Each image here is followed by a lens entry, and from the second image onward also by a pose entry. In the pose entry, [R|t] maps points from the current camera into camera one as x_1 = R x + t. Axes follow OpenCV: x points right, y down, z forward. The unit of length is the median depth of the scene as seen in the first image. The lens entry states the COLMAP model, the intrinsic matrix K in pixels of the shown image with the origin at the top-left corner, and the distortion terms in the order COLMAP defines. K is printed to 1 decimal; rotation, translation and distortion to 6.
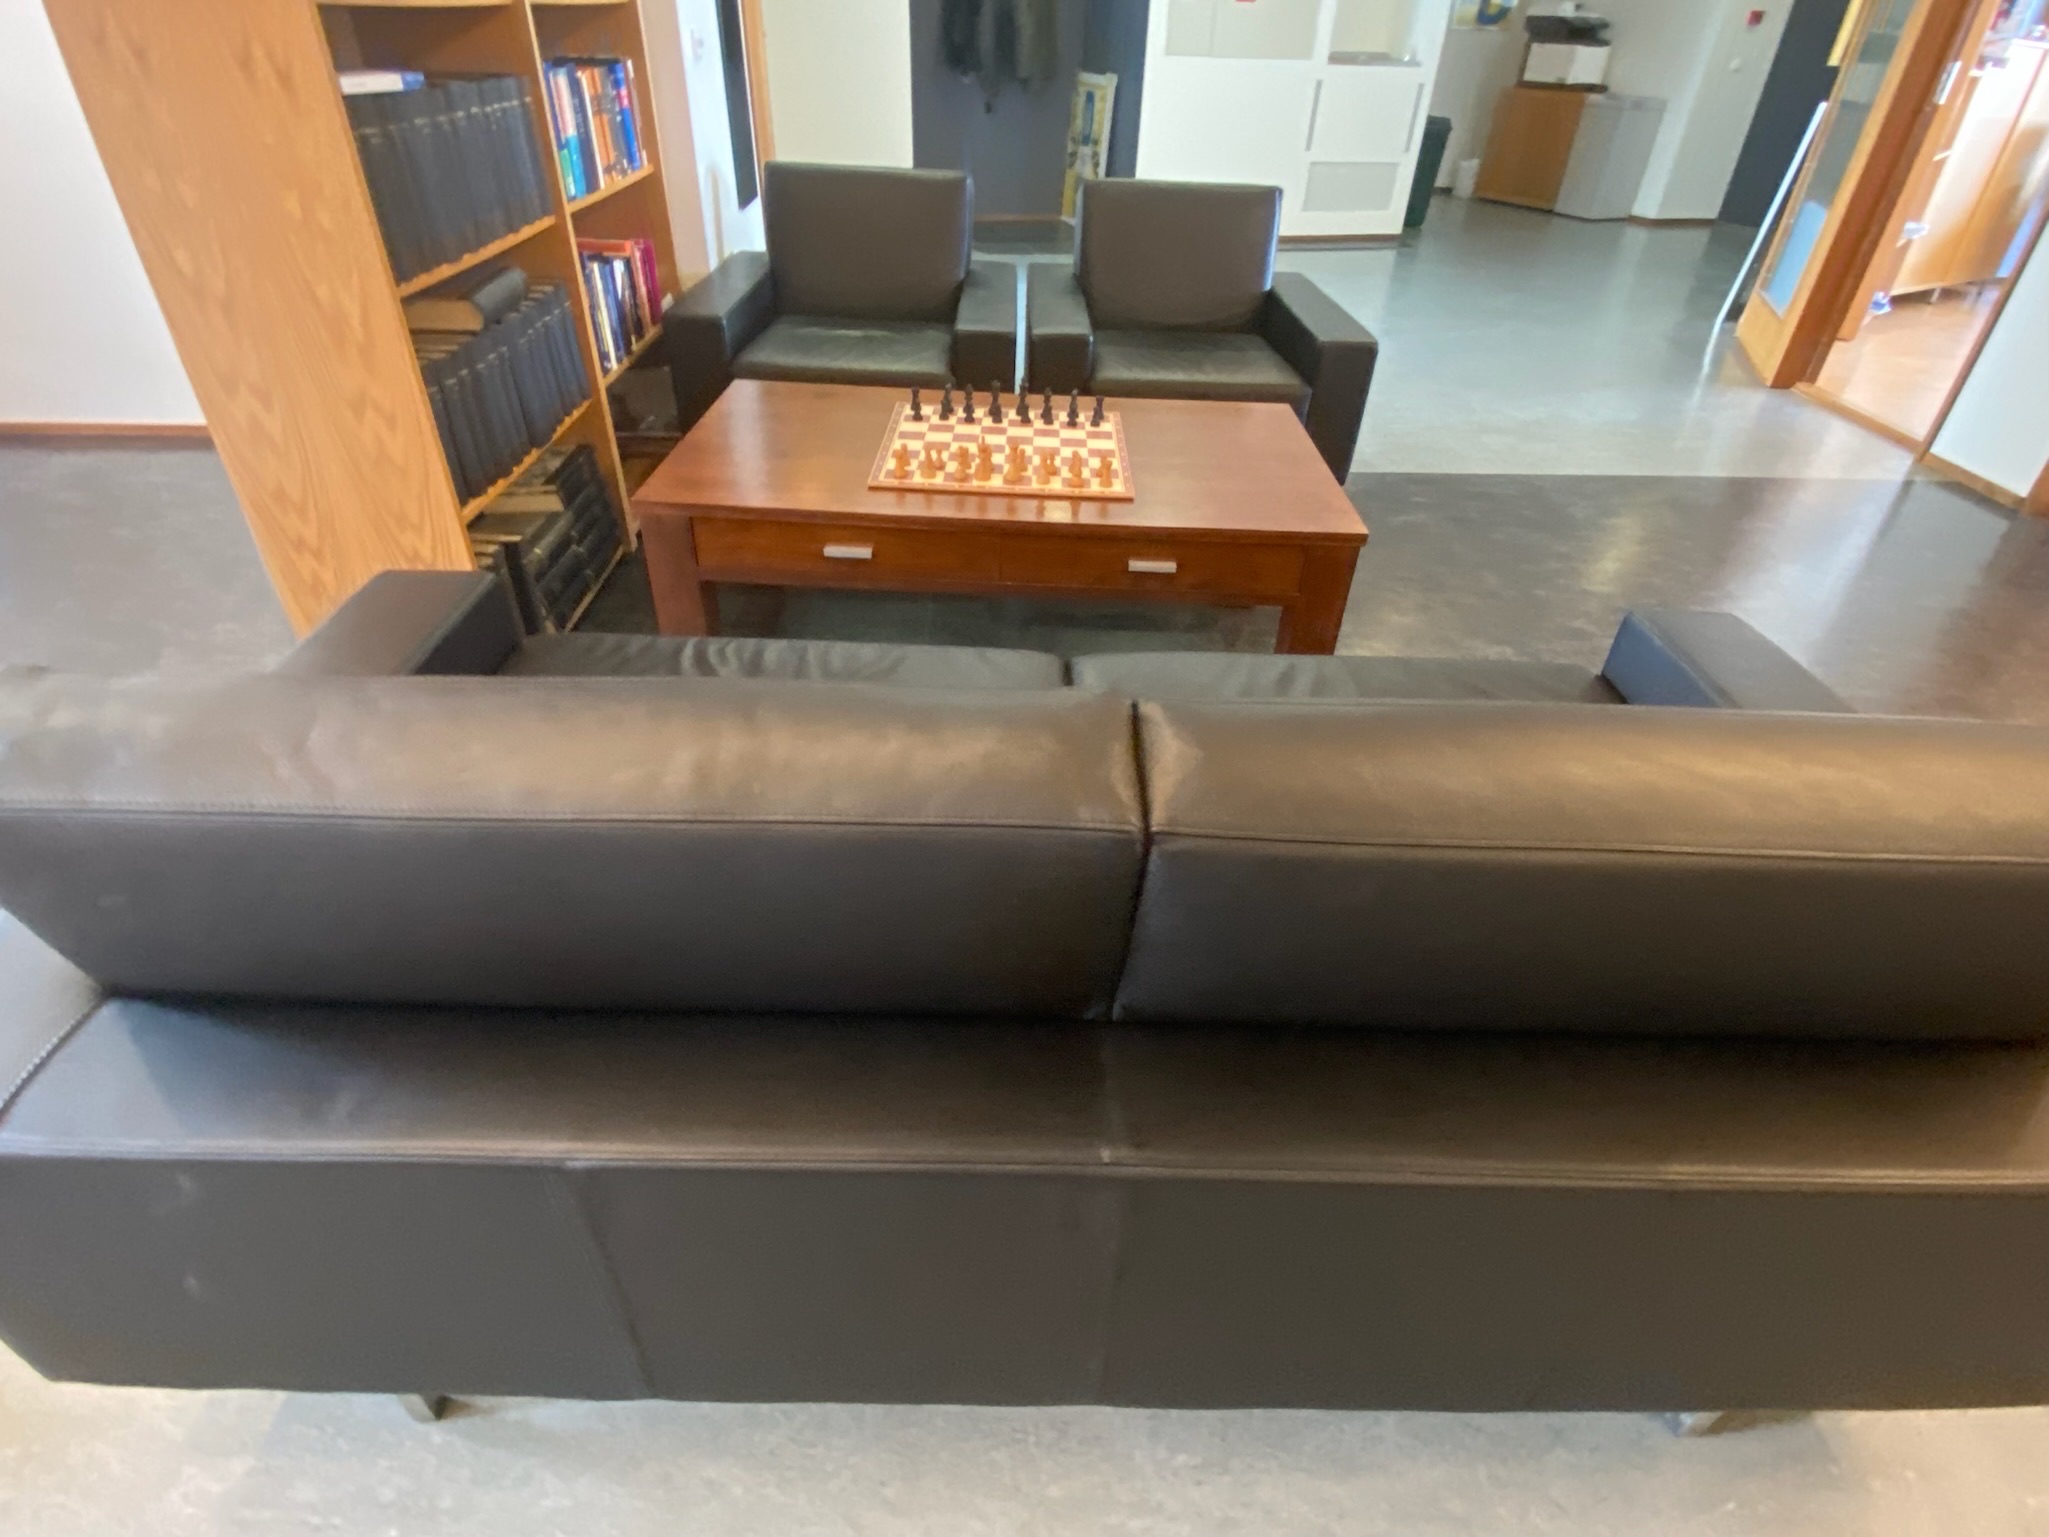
lens RADIAL K [[1048.3, 0, 1021.5], [0, 1048.3, 778.2], [0, 0, 1]] dist [-0.004474, -0.008108]
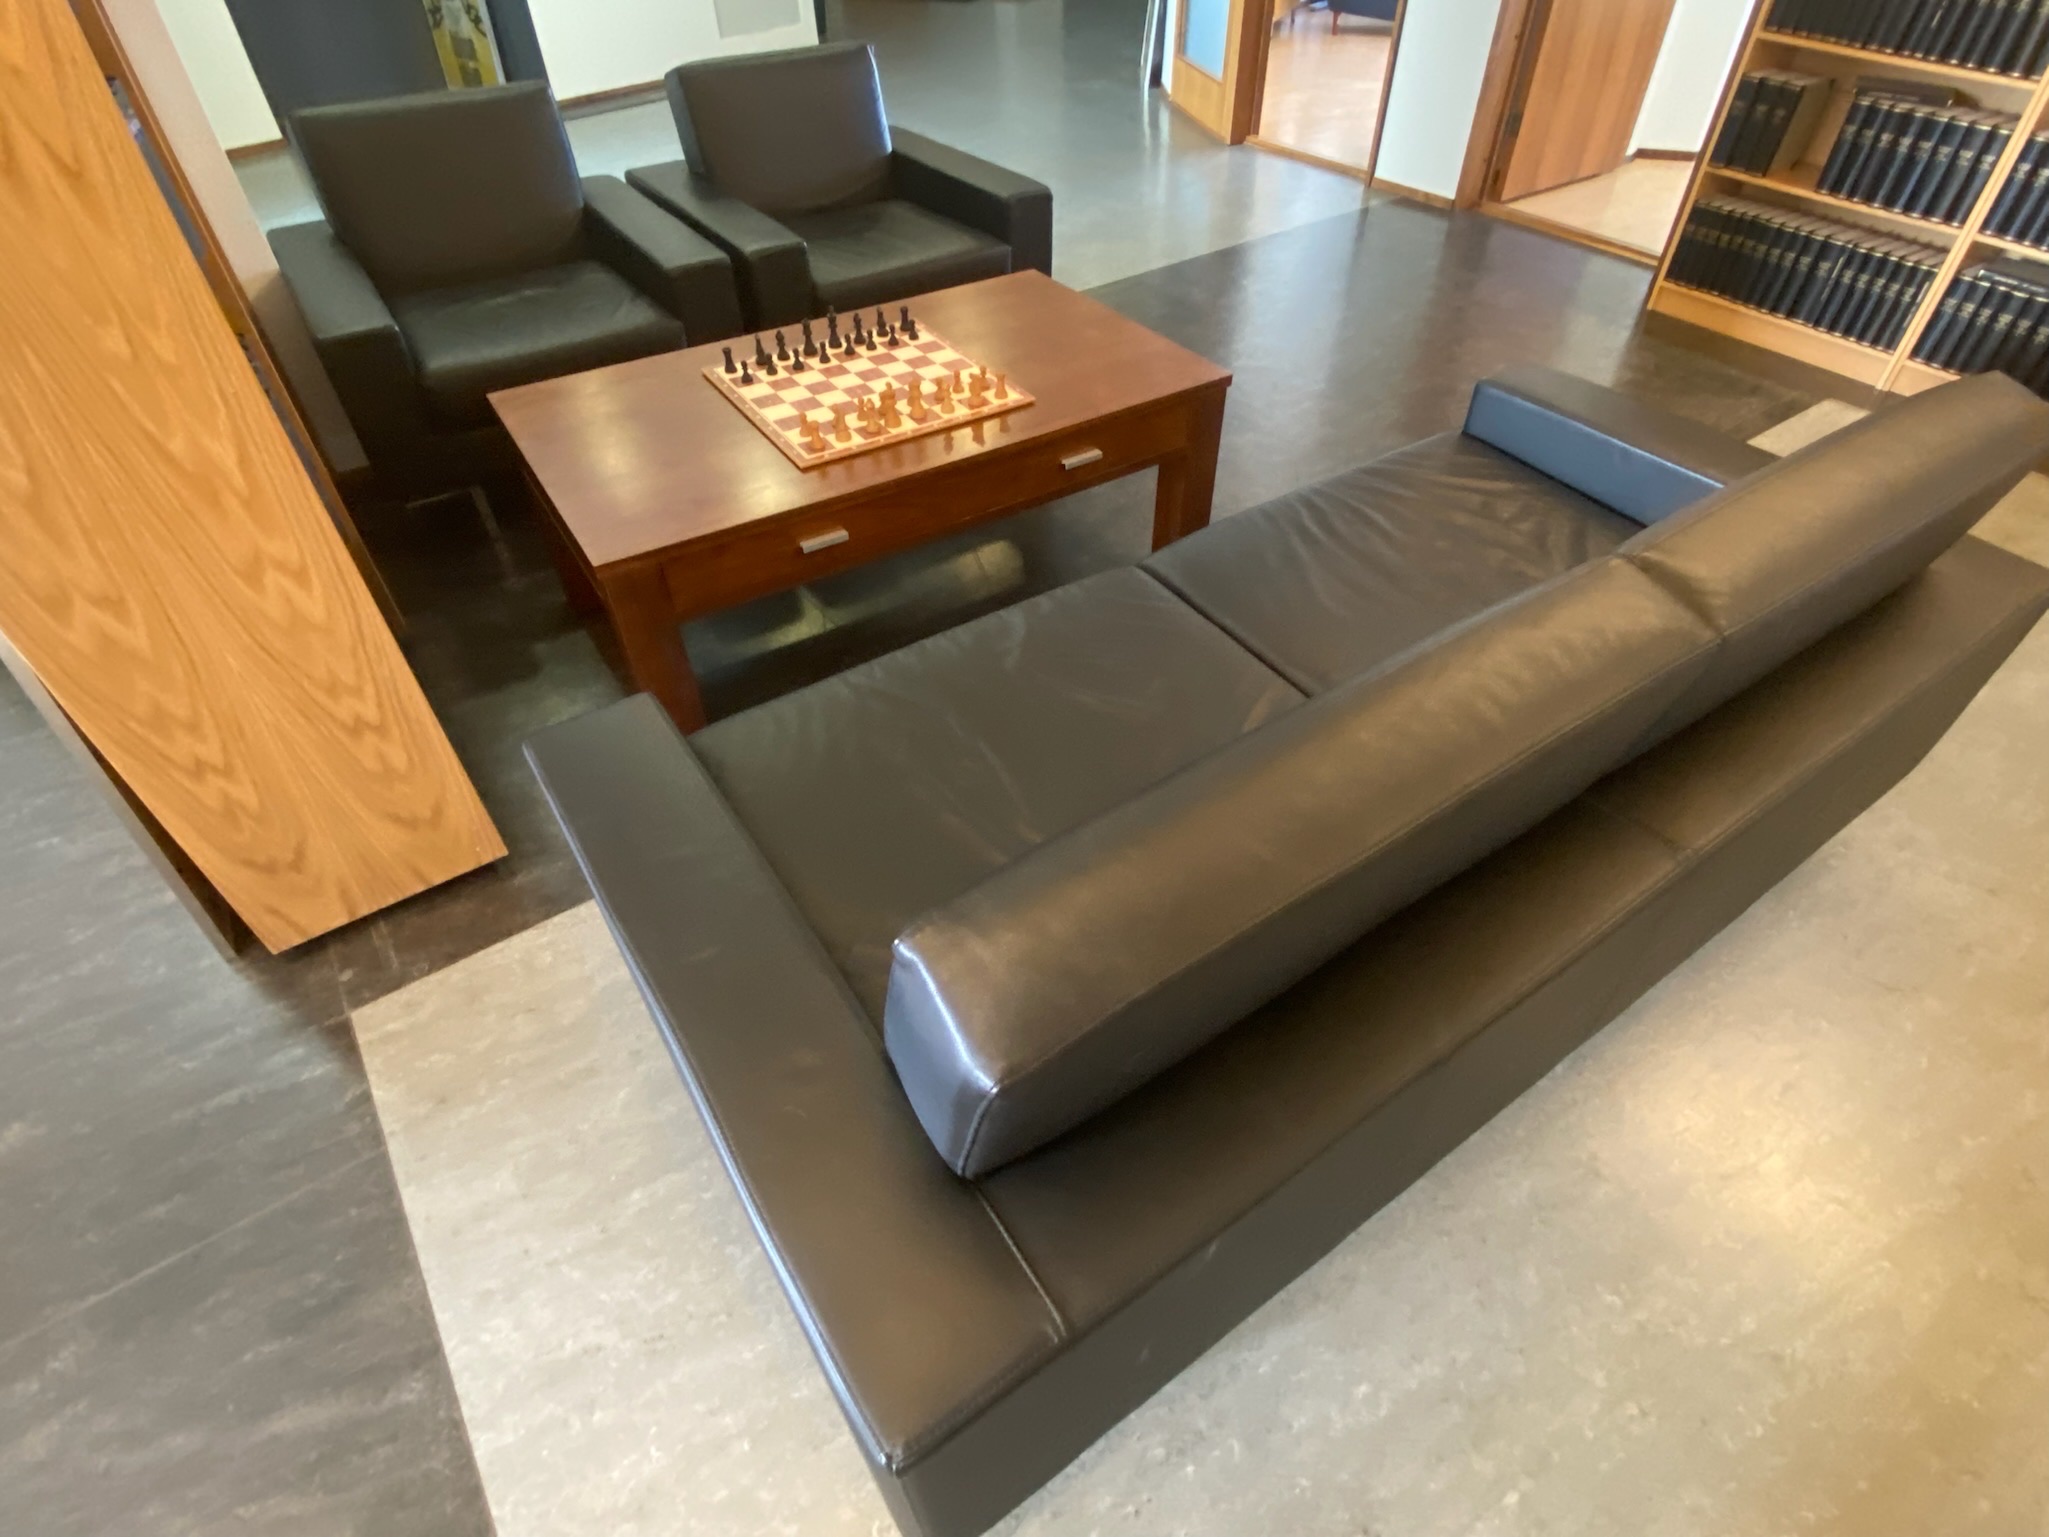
lens RADIAL K [[1048.3, 0, 1017.2], [0, 1048.3, 778.4], [0, 0, 1]] dist [-0.004474, -0.008108]
pose [[0.821773, -0.423692, 0.381018, -0.424014], [0.363215, 0.904709, 0.222659, -0.146547], [-0.439049, -0.044584, 0.897356, 0.032864]]
